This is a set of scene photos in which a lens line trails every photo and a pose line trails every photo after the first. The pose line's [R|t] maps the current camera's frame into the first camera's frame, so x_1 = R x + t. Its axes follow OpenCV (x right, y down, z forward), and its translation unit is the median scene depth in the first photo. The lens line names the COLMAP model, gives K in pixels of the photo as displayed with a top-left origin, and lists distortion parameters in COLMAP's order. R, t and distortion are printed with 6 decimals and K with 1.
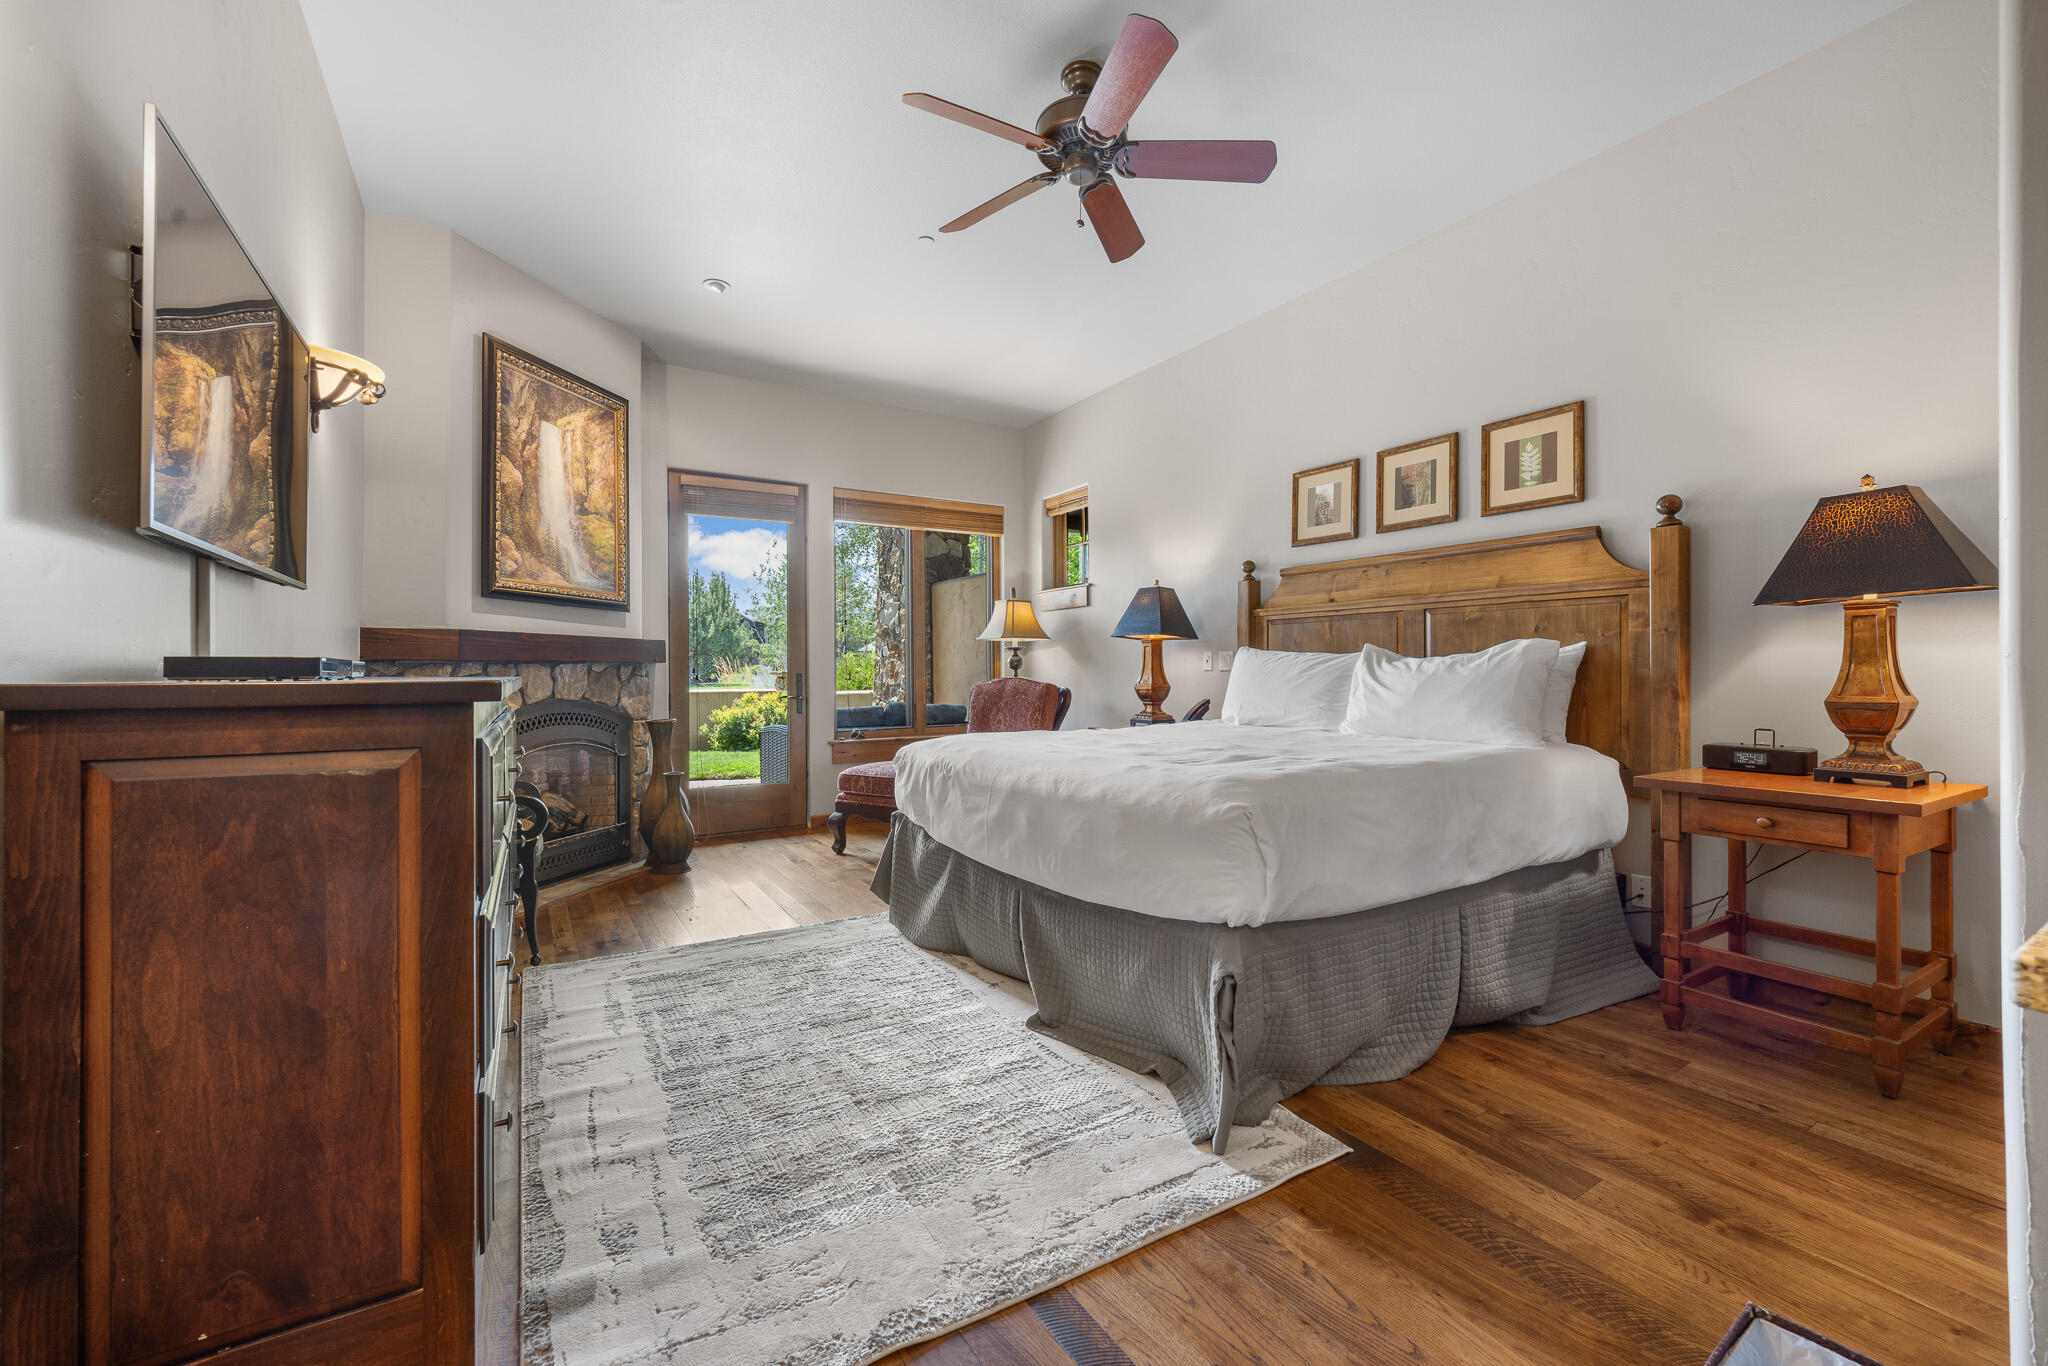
lens RADIAL K [[860.2, 0, 1023.8], [0, 860.2, 673.9], [0, 0, 1]] dist [-0.000557, -0.000033]
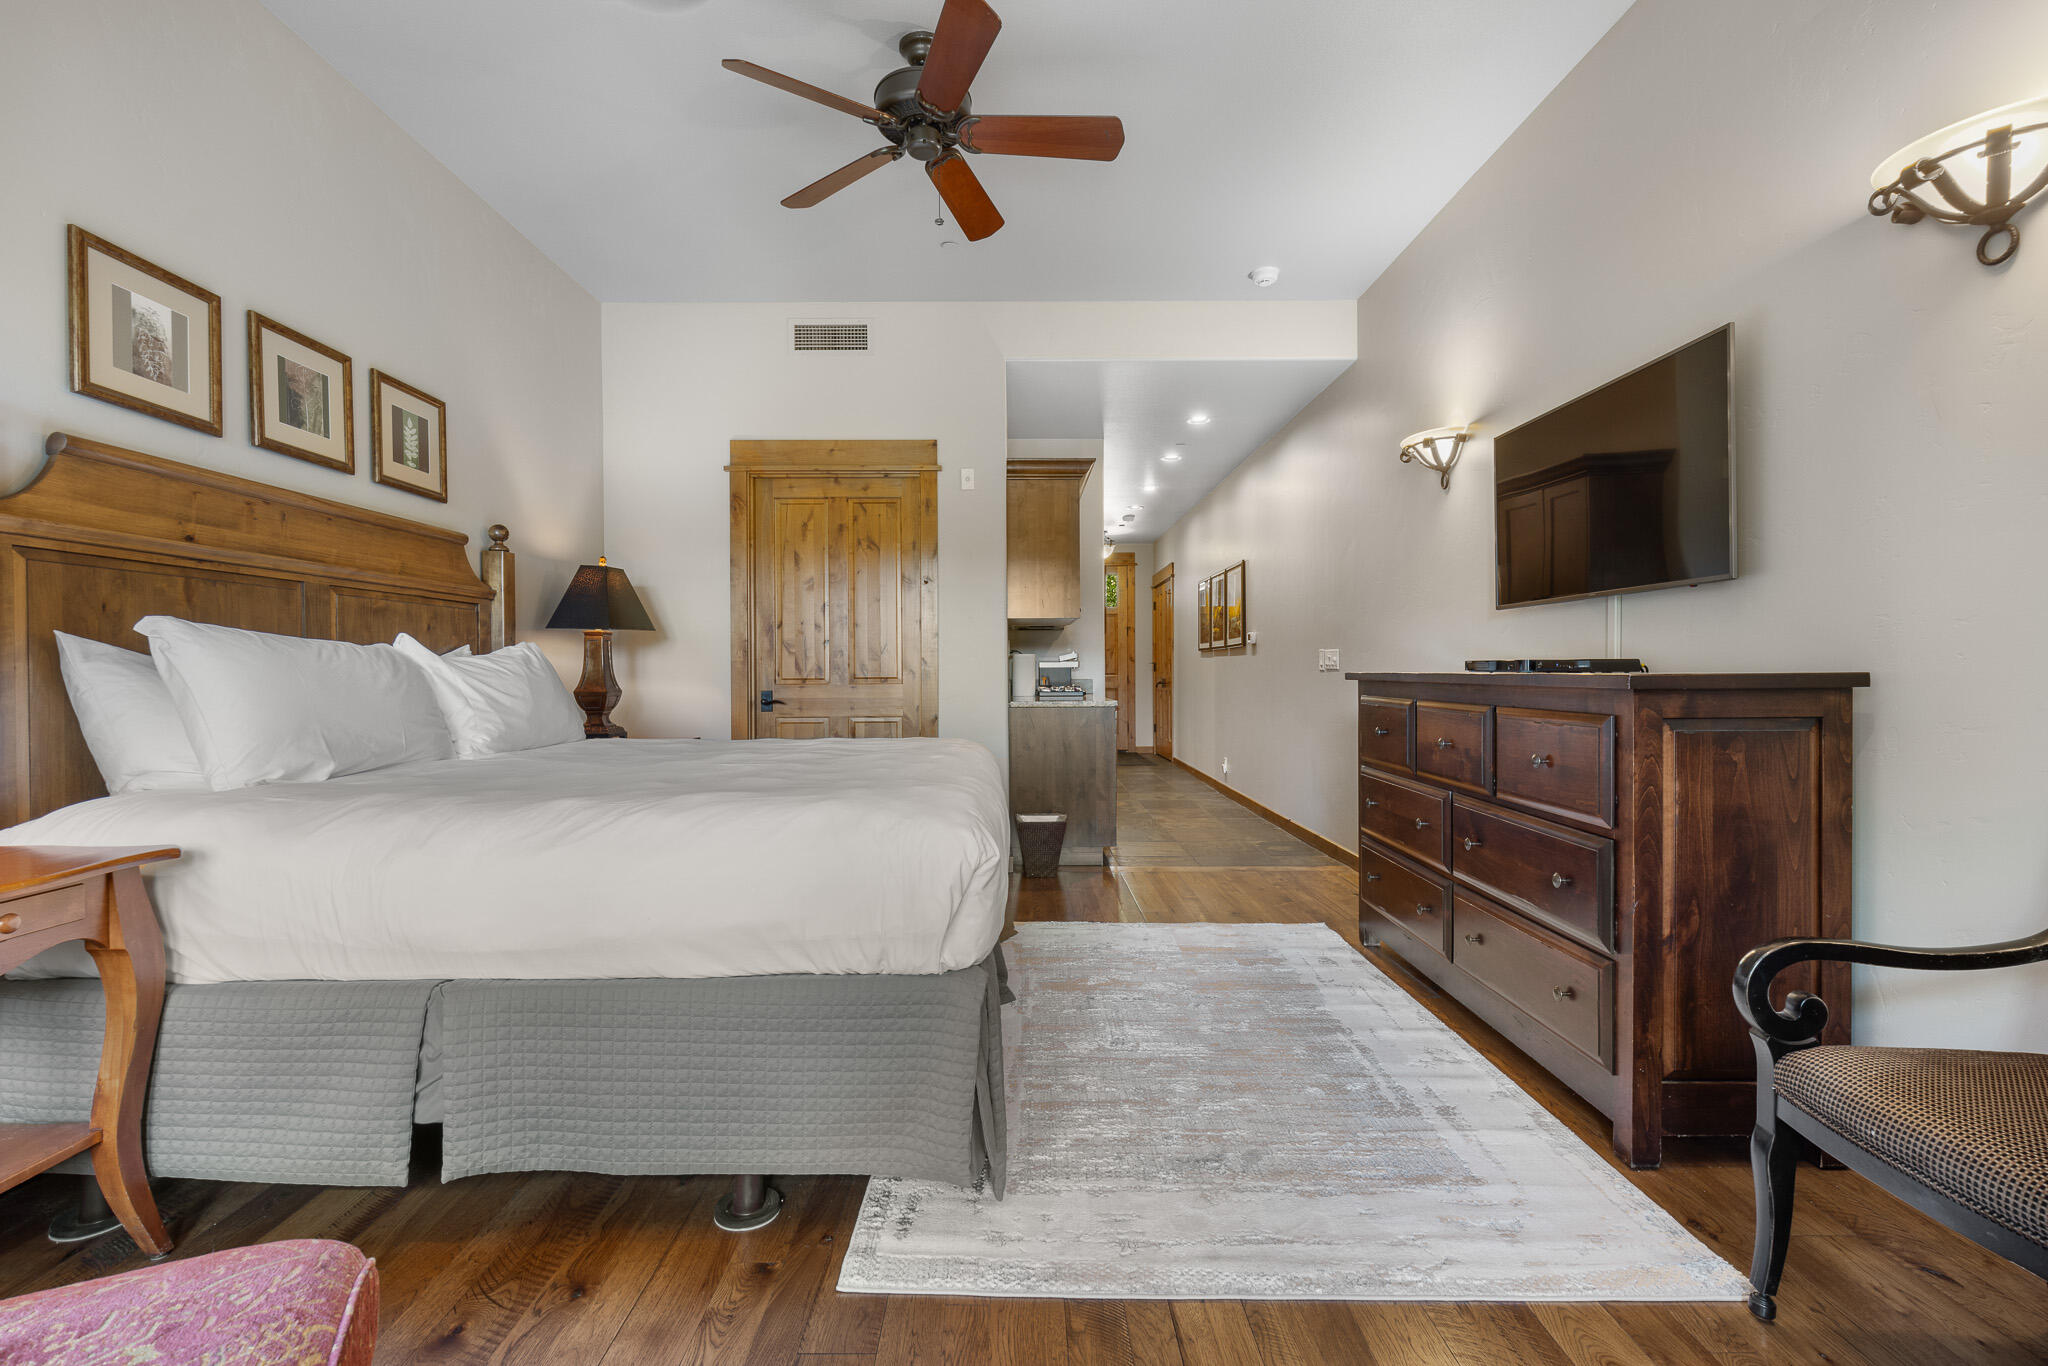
lens RADIAL K [[908.4, 0, 1018.0], [0, 908.4, 680.6], [0, 0, 1]] dist [0.002245, 0.000124]
pose [[-0.859758, -0.001963, 0.510698, -0.405427], [0.003337, 0.999950, 0.009461, -0.002818], [-0.510691, 0.009838, -0.859708, 1.376922]]
